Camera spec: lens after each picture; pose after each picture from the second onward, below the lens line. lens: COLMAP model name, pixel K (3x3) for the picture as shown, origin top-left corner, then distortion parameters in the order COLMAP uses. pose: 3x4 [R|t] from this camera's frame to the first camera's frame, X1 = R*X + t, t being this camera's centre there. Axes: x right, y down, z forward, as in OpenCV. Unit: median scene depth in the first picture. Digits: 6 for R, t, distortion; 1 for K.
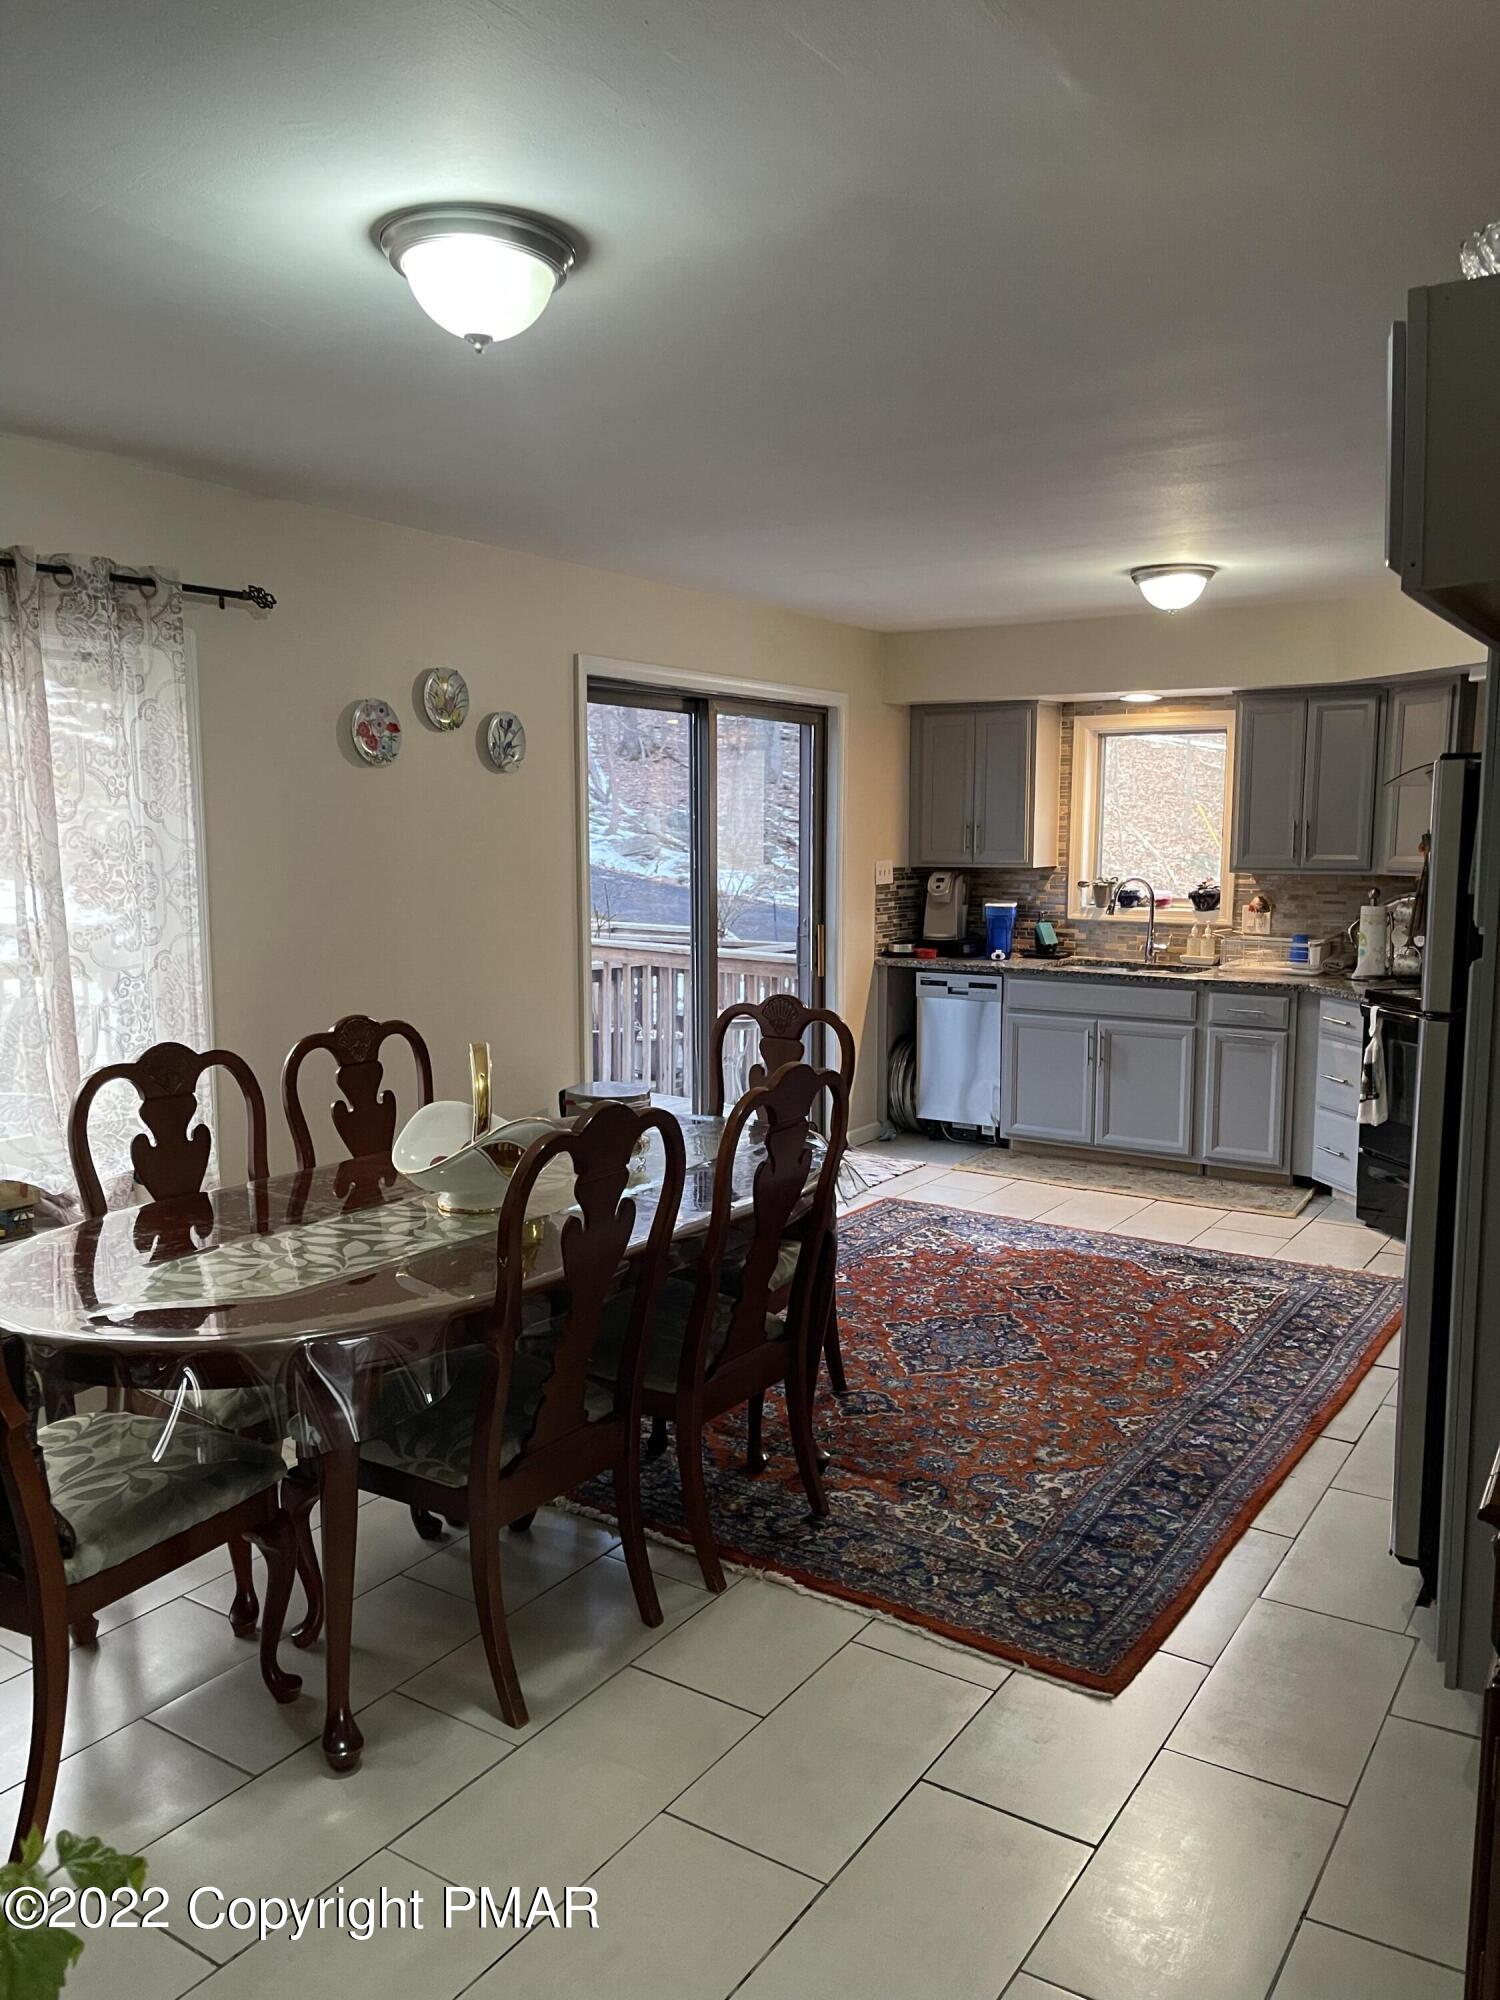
lens RADIAL K [[1508.1, 0, 751.5], [0, 1508.1, 1012.9], [0, 0, 1]] dist [0.071456, -0.078086]
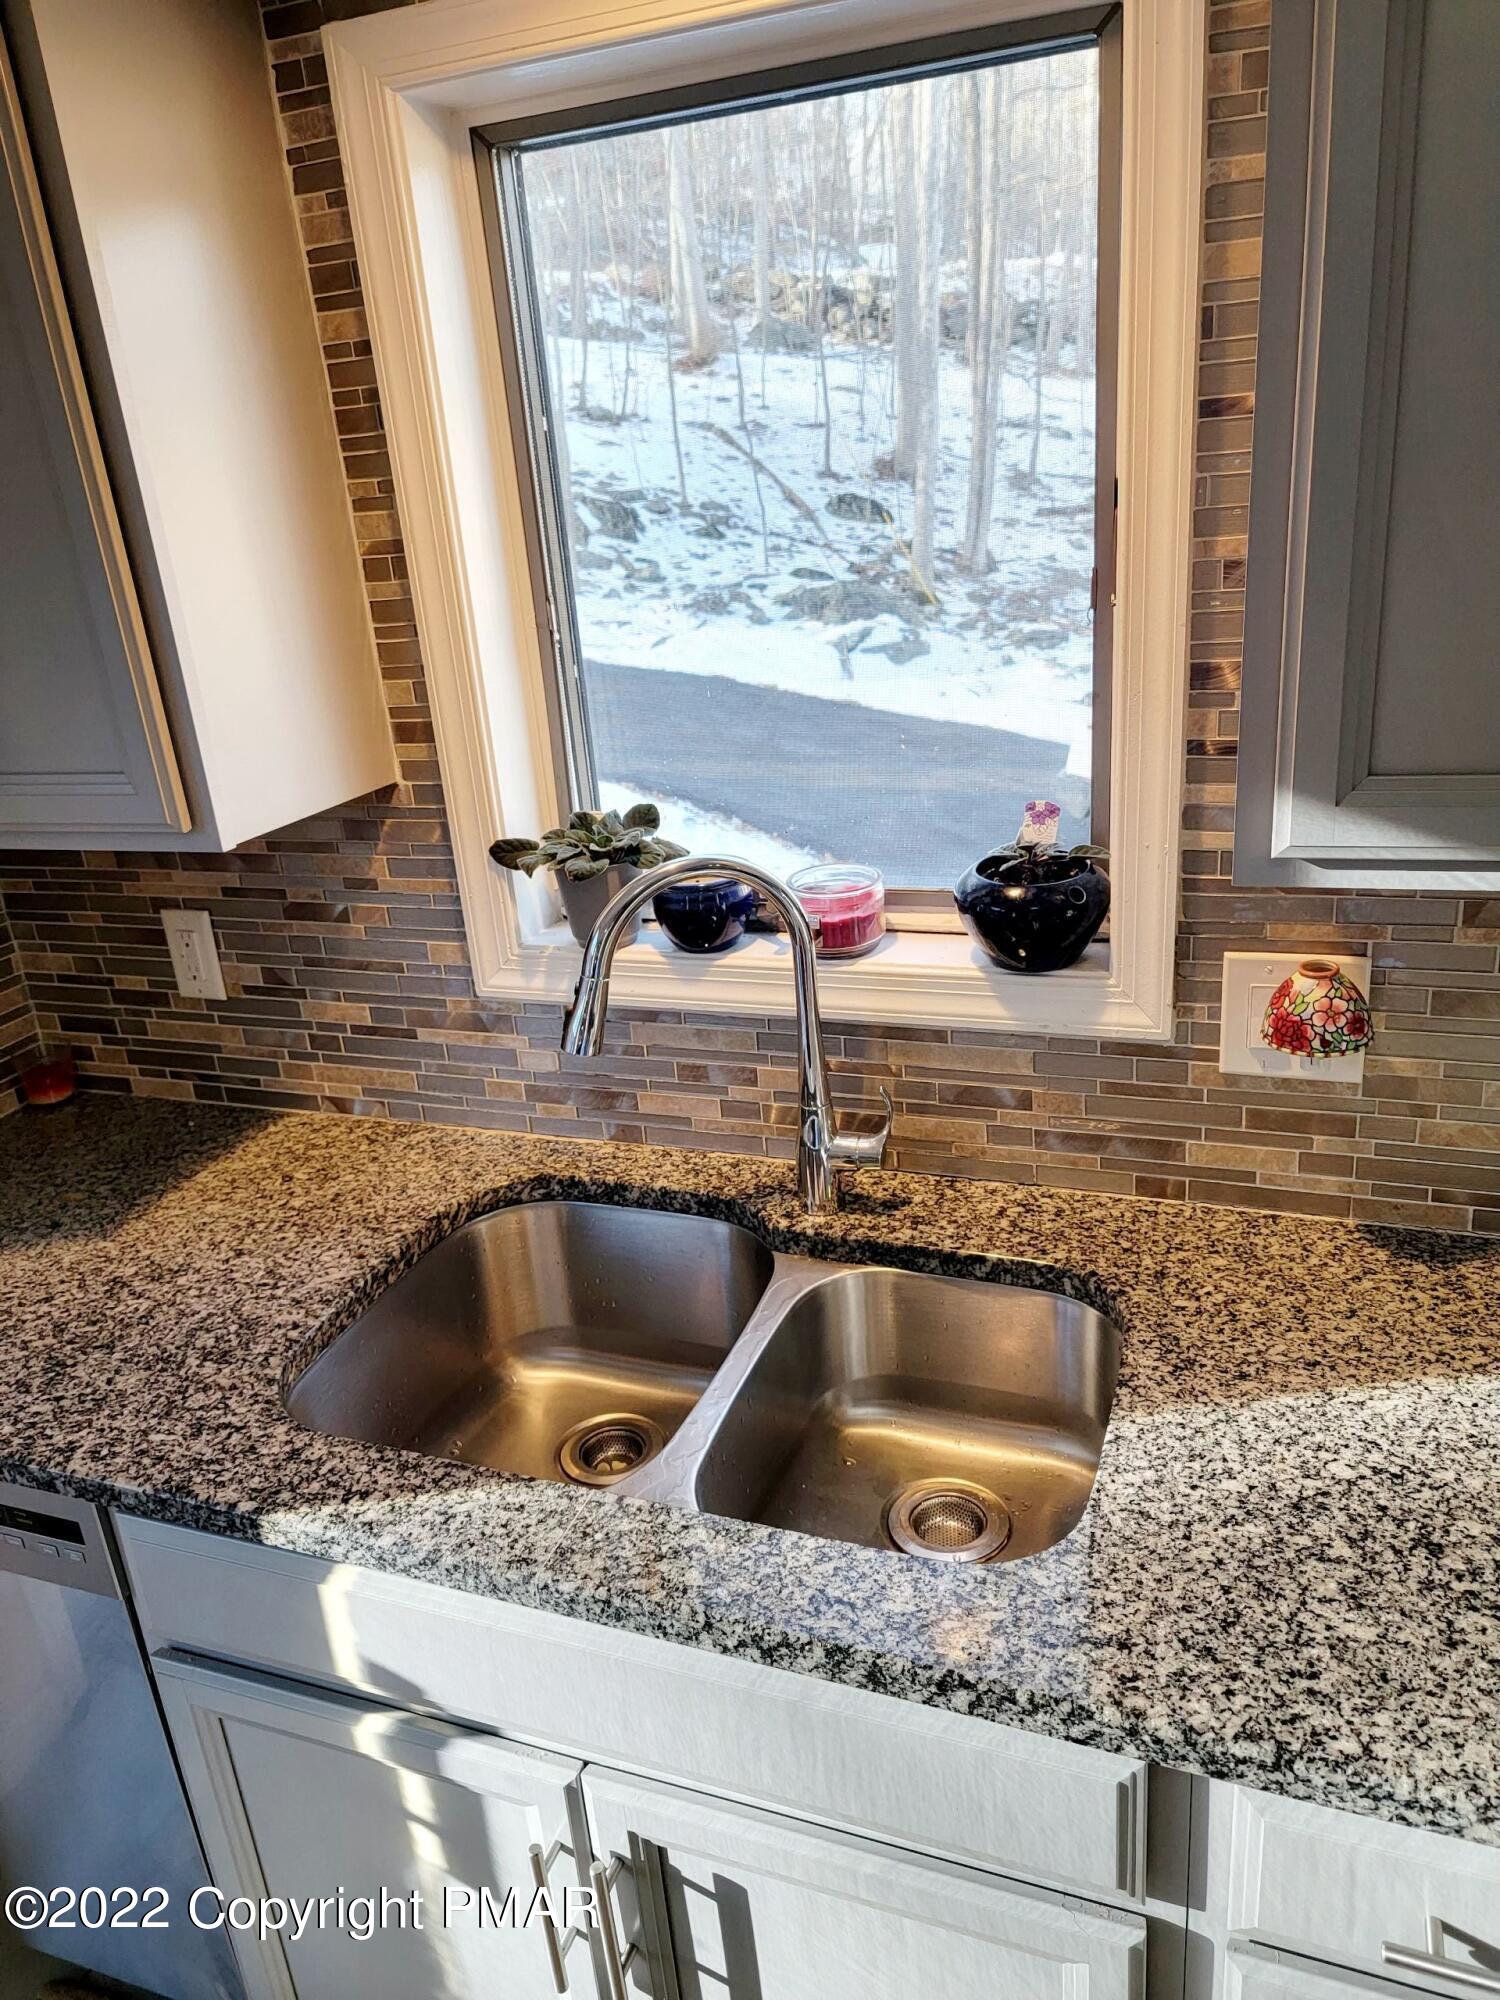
lens RADIAL K [[1406.8, 0, 729.7], [0, 1406.8, 993.8], [0, 0, 1]] dist [0.076328, -0.071330]
pose [[0.975698, -0.151261, 0.158538, 0.228203], [0.112301, 0.966461, 0.230959, -0.118307], [-0.188156, -0.207542, 0.959960, 0.831065]]
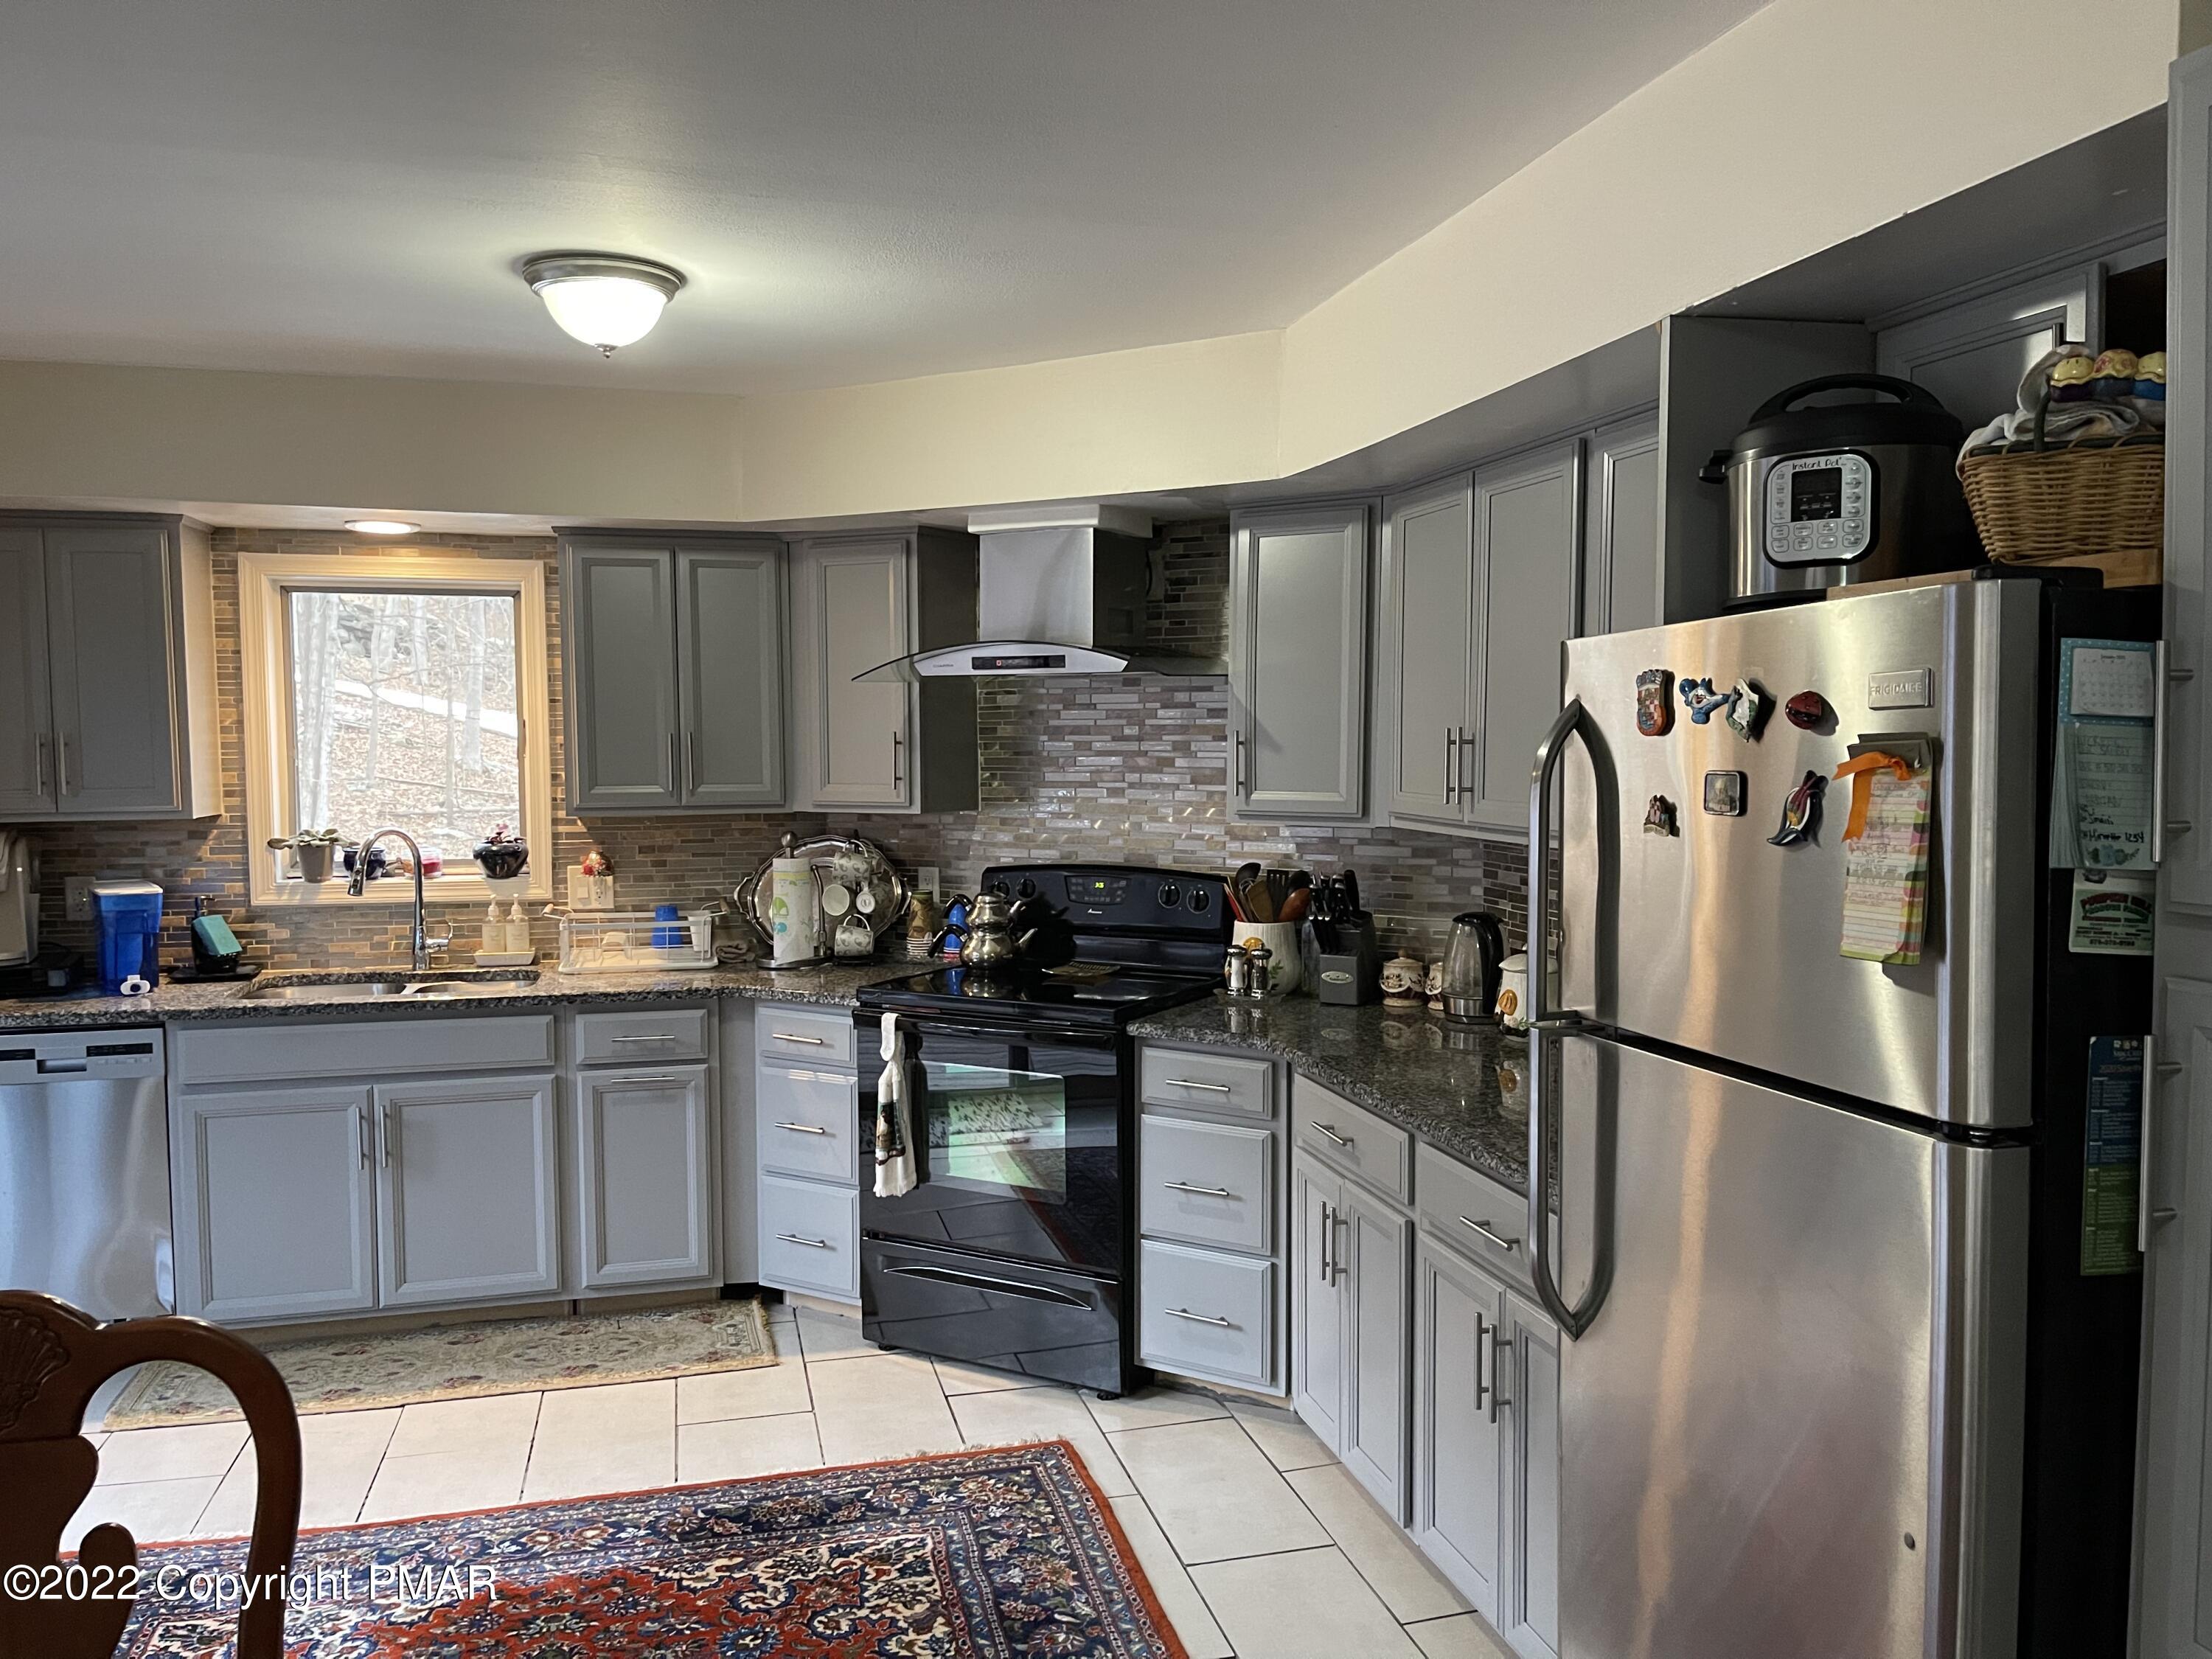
lens RADIAL K [[1651.7, 0, 1110.7], [0, 1651.7, 842.8], [0, 0, 1]] dist [0.034250, -0.057541]
pose [[0.665531, -0.051280, 0.744606, -0.041370], [0.099589, 0.994817, -0.020501, -0.043781], [-0.739696, 0.087799, 0.667189, 0.369566]]
